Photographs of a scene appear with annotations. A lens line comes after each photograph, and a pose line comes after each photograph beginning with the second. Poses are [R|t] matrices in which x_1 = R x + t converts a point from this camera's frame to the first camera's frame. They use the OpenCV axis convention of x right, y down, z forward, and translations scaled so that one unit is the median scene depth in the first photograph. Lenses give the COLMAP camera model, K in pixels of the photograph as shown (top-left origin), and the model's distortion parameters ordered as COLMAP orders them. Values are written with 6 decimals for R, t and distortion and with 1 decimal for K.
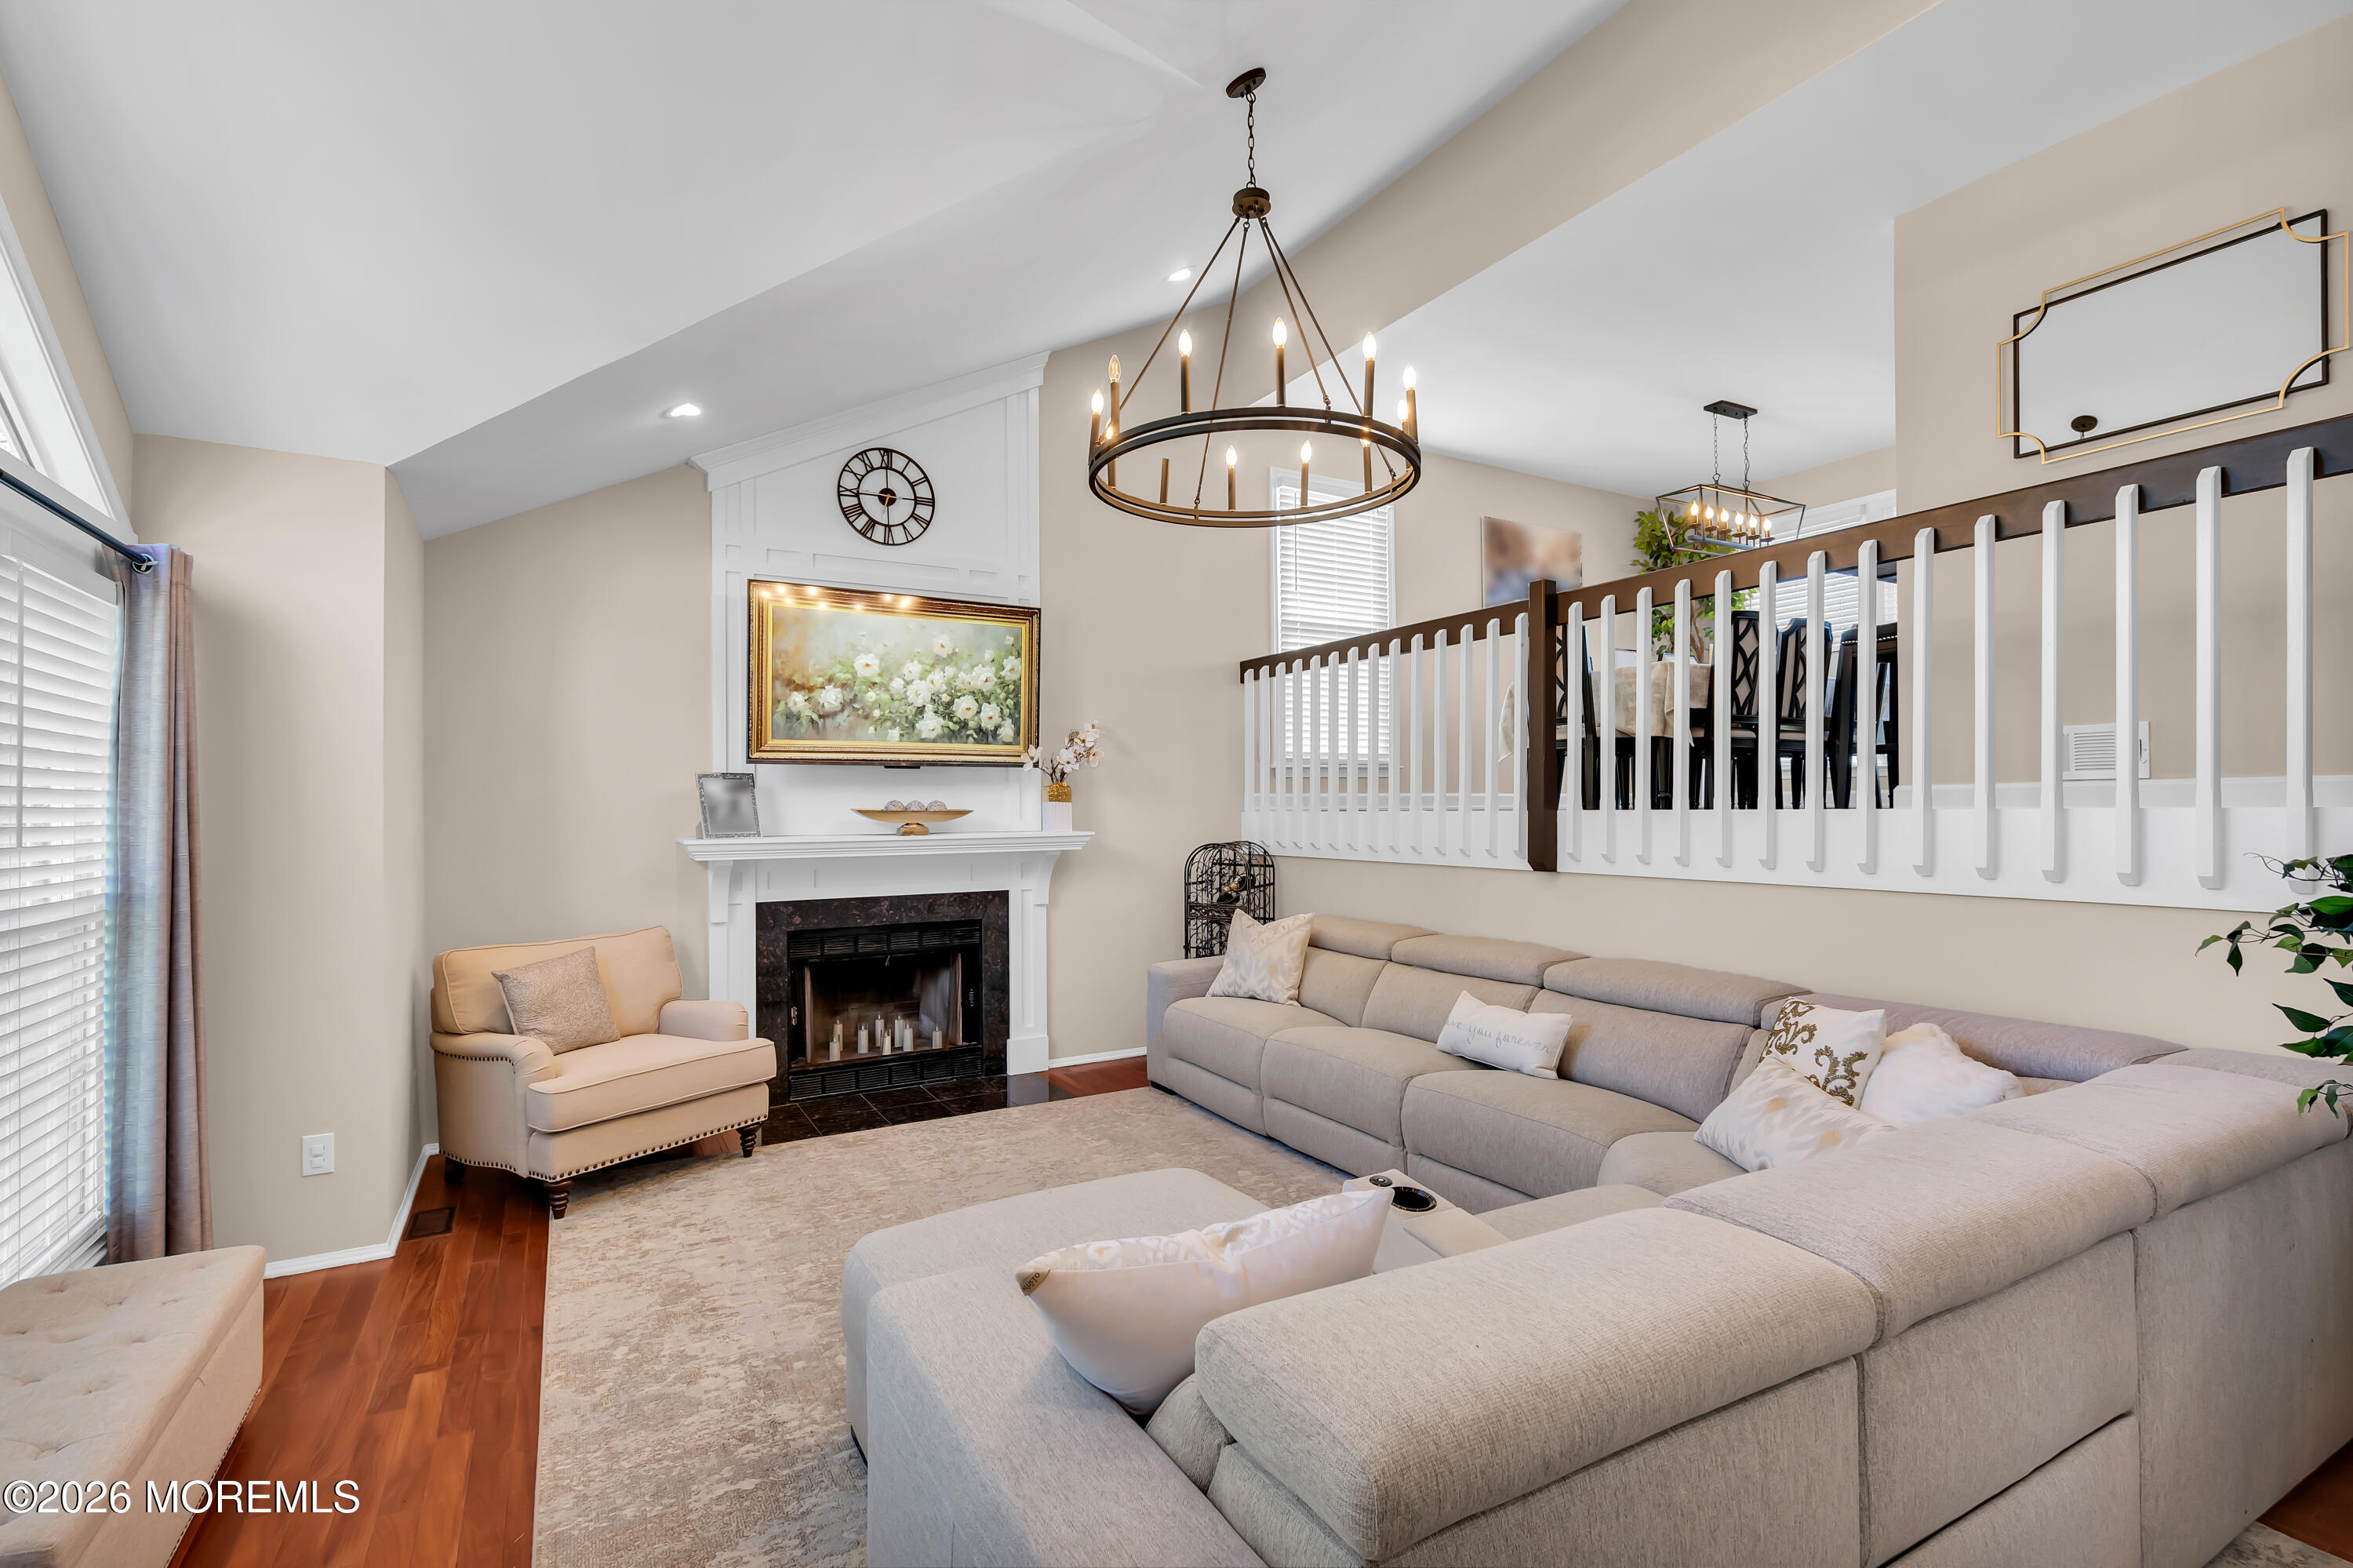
lens RADIAL K [[1061.3, 0, 1166.9], [0, 1061.3, 793.4], [0, 0, 1]] dist [0.001387, 0.000621]
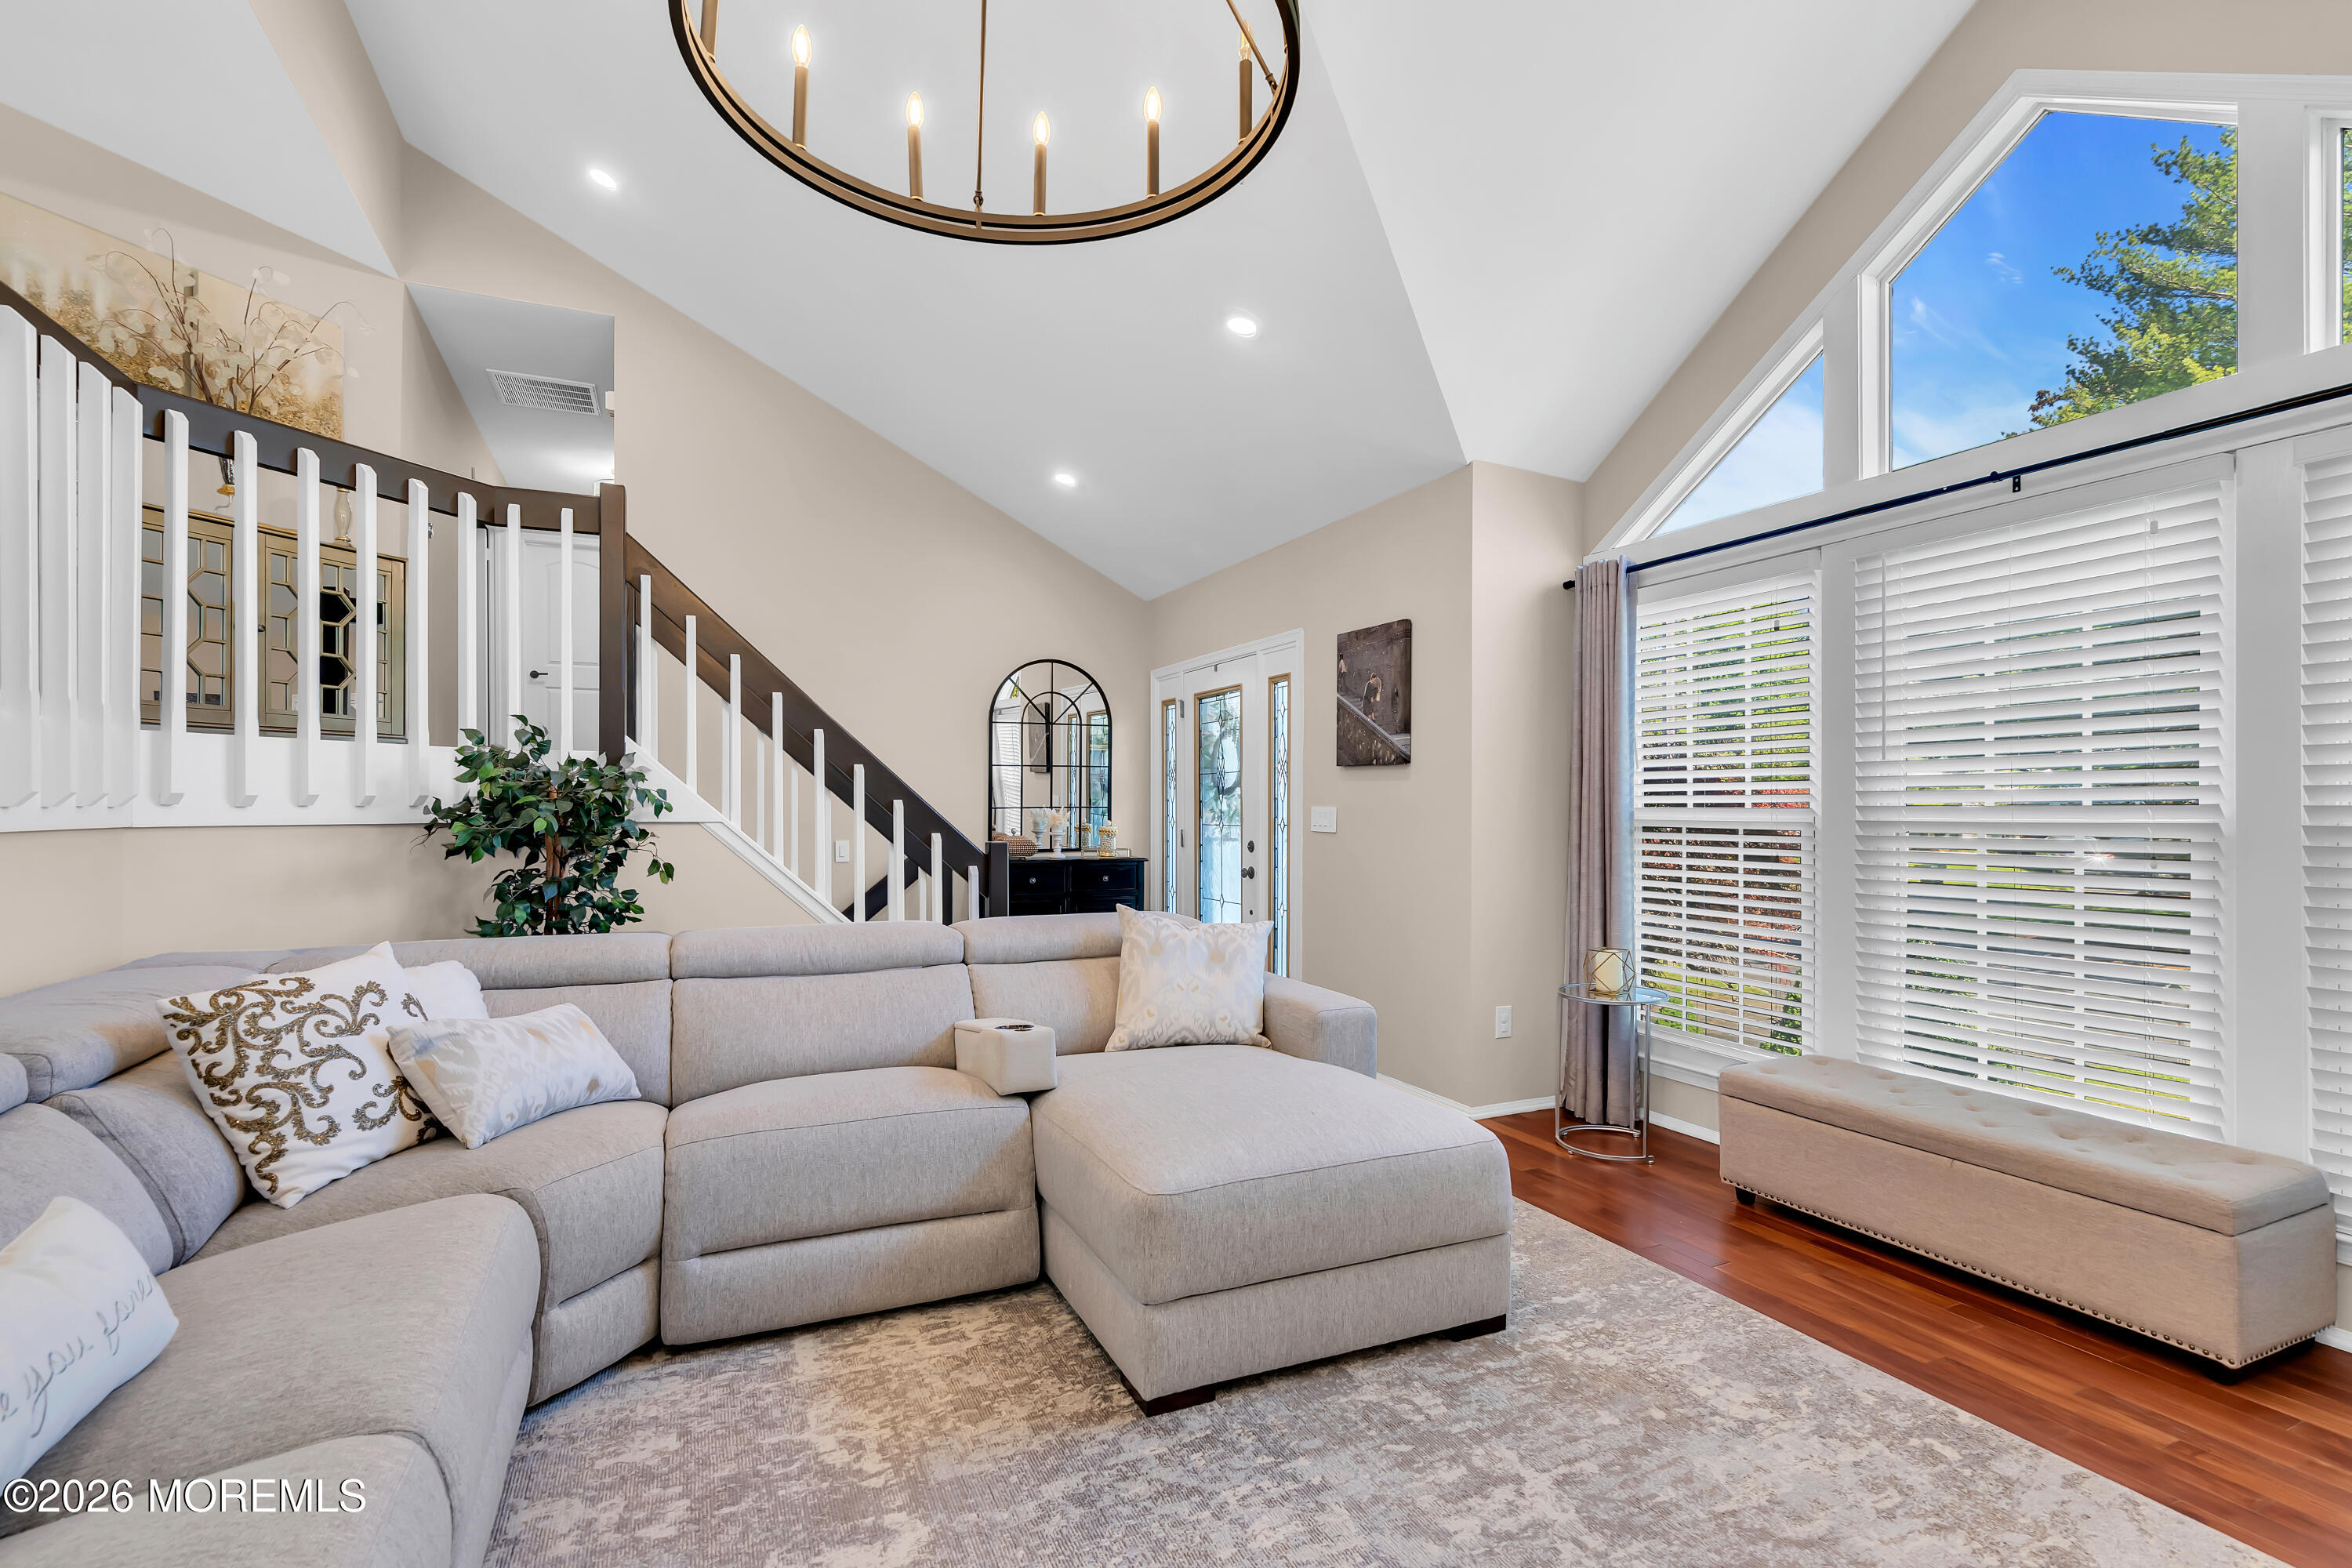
lens RADIAL K [[1060.8, 0, 1166.4], [0, 1060.8, 793.4], [0, 0, 1]] dist [0.001387, 0.000621]
pose [[-0.995539, 0.006036, 0.094159, -0.033999], [0.003560, 0.999644, -0.026444, 0.054723], [-0.094285, -0.025991, -0.995206, 0.947248]]
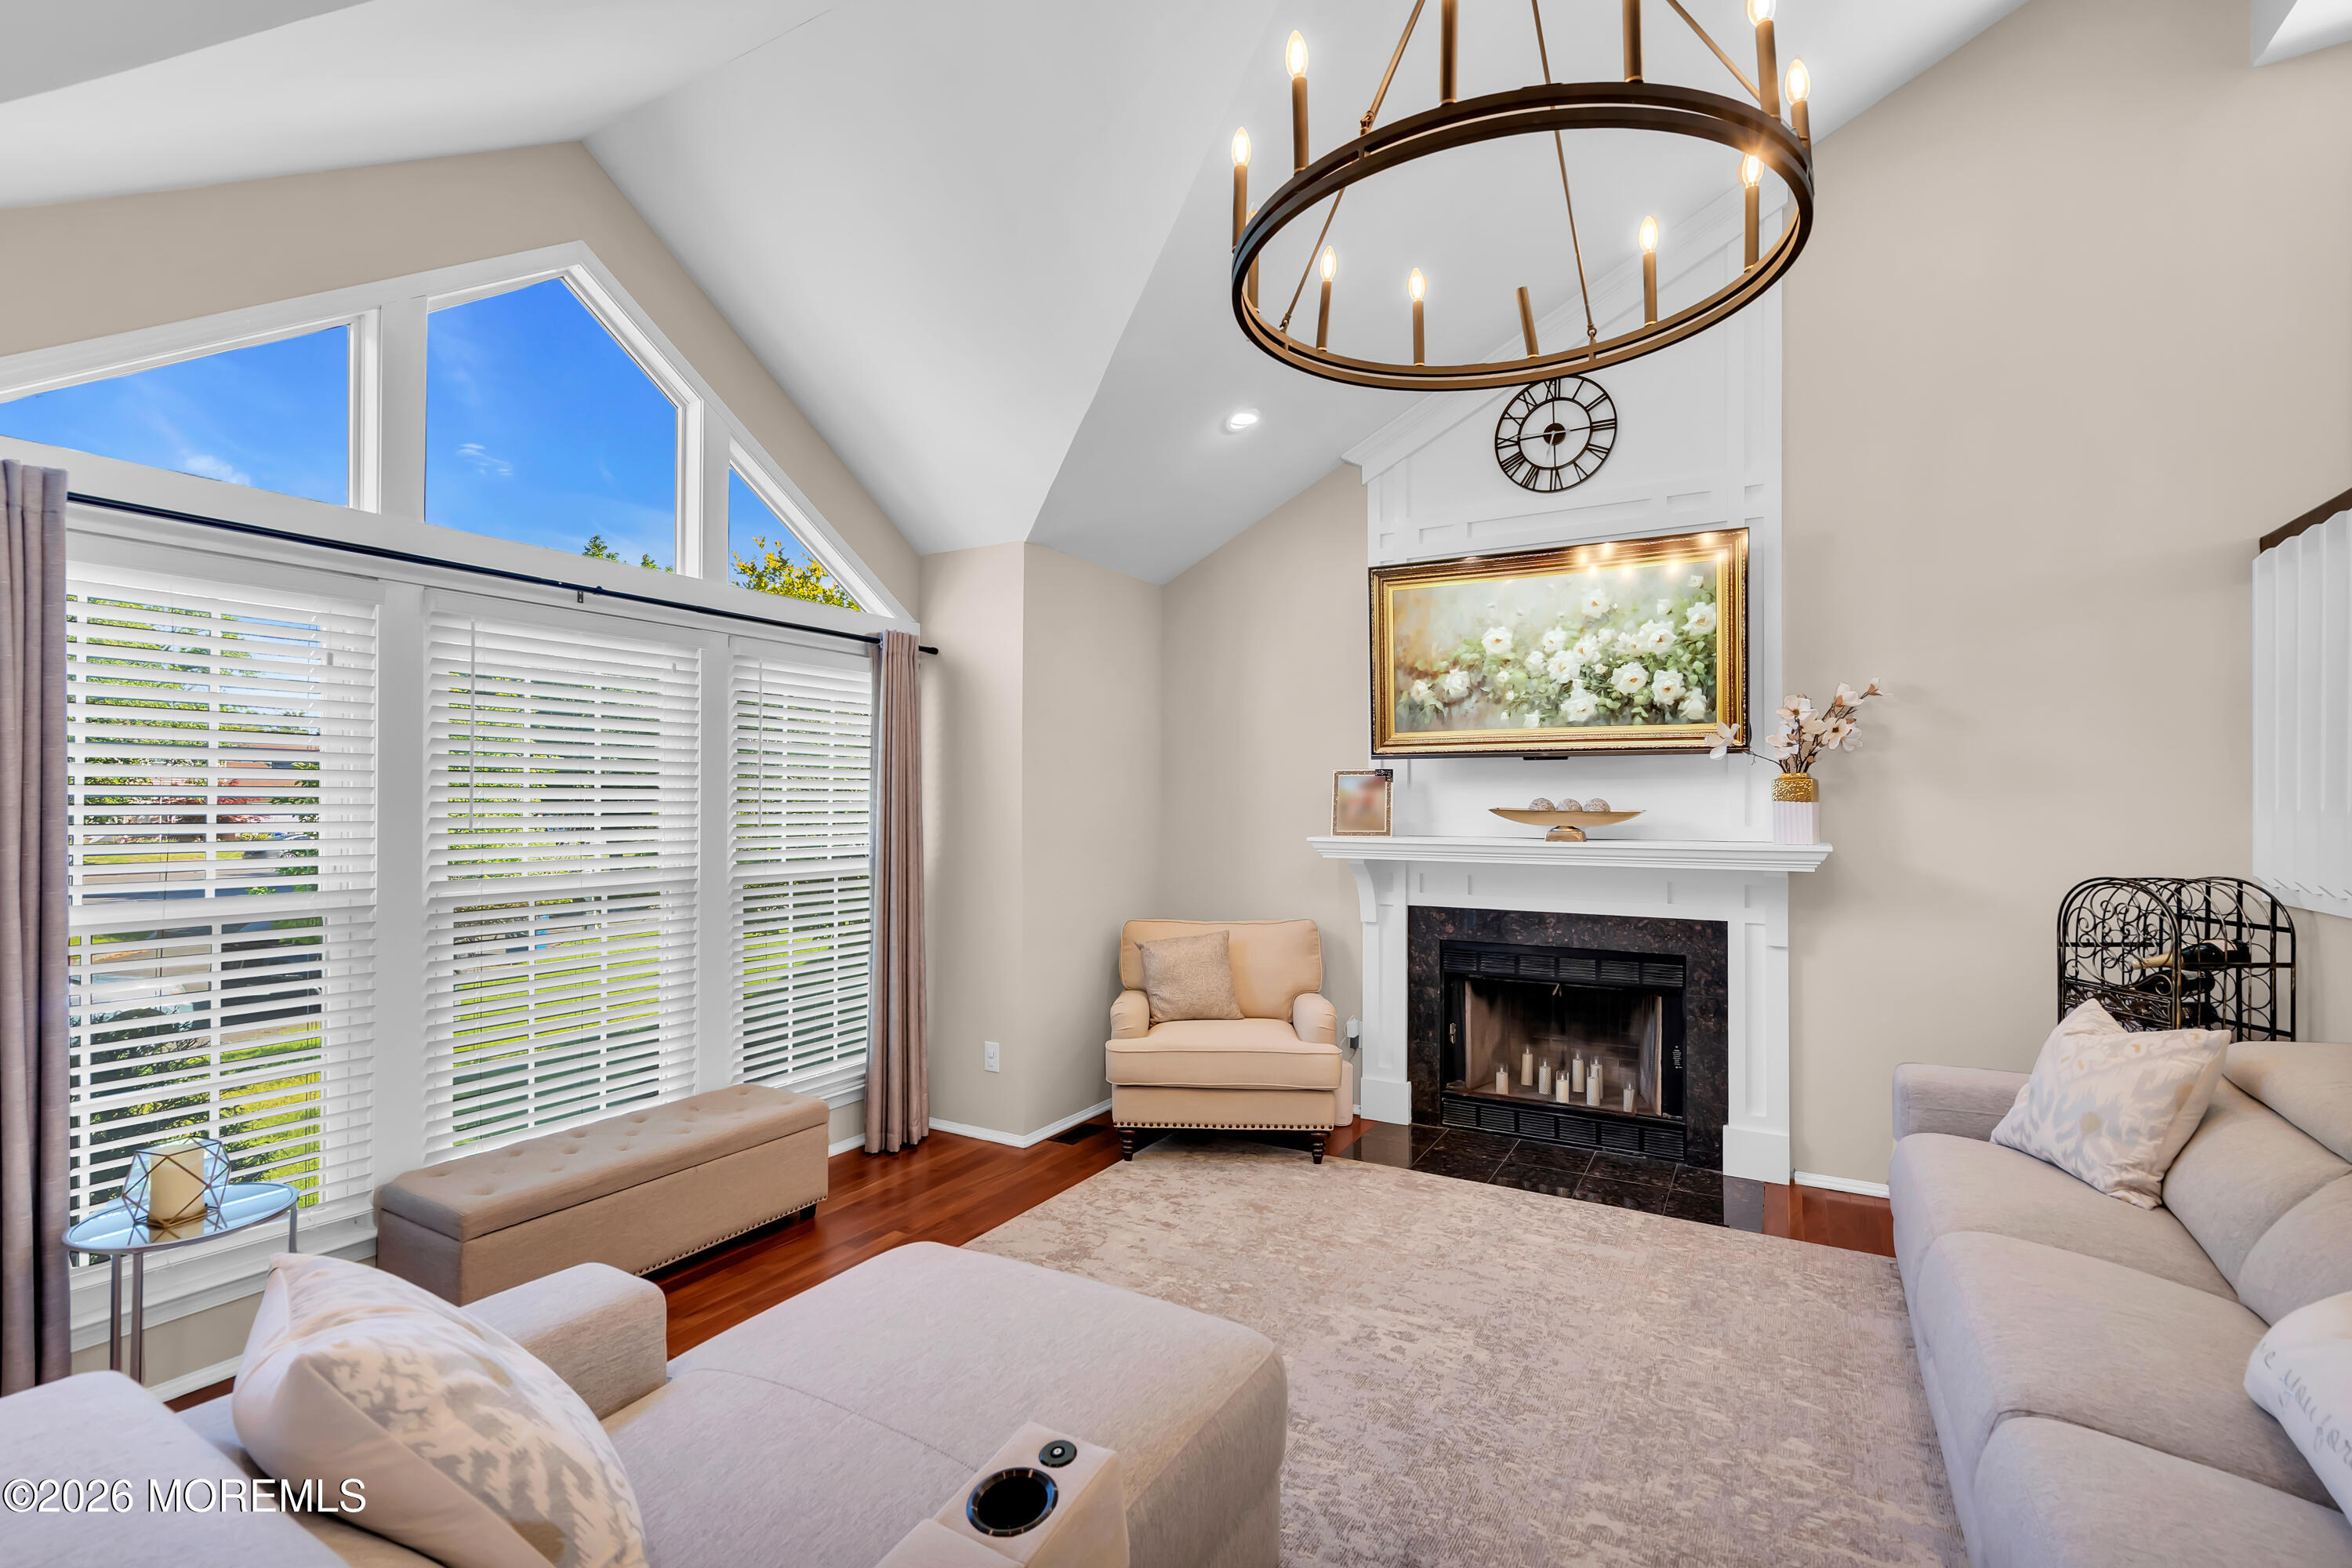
lens RADIAL K [[1074.4, 0, 1173.9], [0, 1074.4, 790.9], [0, 0, 1]] dist [-0.000598, 0.000601]
pose [[0.501020, 0.000686, -0.865436, 0.328534], [0.005217, 0.999979, 0.003813, -0.003919], [0.865420, -0.006426, 0.501006, 0.328343]]
